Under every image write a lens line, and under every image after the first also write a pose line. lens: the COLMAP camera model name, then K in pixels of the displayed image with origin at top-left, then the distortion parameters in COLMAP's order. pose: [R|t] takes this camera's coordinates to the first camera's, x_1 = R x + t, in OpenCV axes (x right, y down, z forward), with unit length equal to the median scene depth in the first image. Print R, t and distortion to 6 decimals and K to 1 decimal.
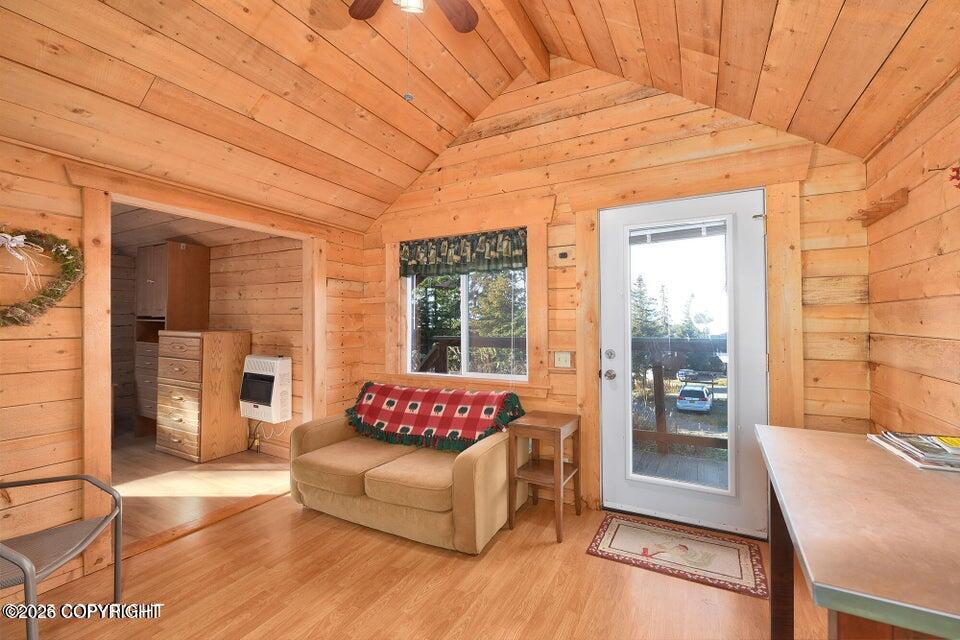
lens RADIAL K [[393.9, 0, 480.9], [0, 393.9, 322.9], [0, 0, 1]] dist [-0.000368, 0.000198]
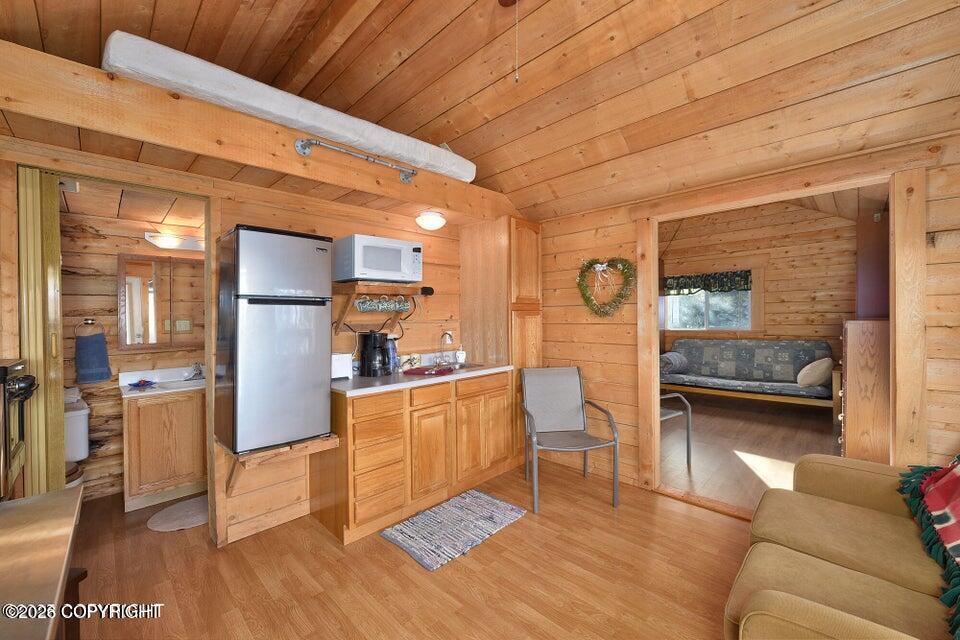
lens RADIAL K [[393.9, 0, 483.5], [0, 393.9, 321.4], [0, 0, 1]] dist [-0.000368, 0.000198]
pose [[-0.276539, 0.014781, -0.960889, 0.506844], [0.008362, 0.999881, 0.012974, 0.002604], [0.960966, -0.004447, -0.276630, 0.802933]]
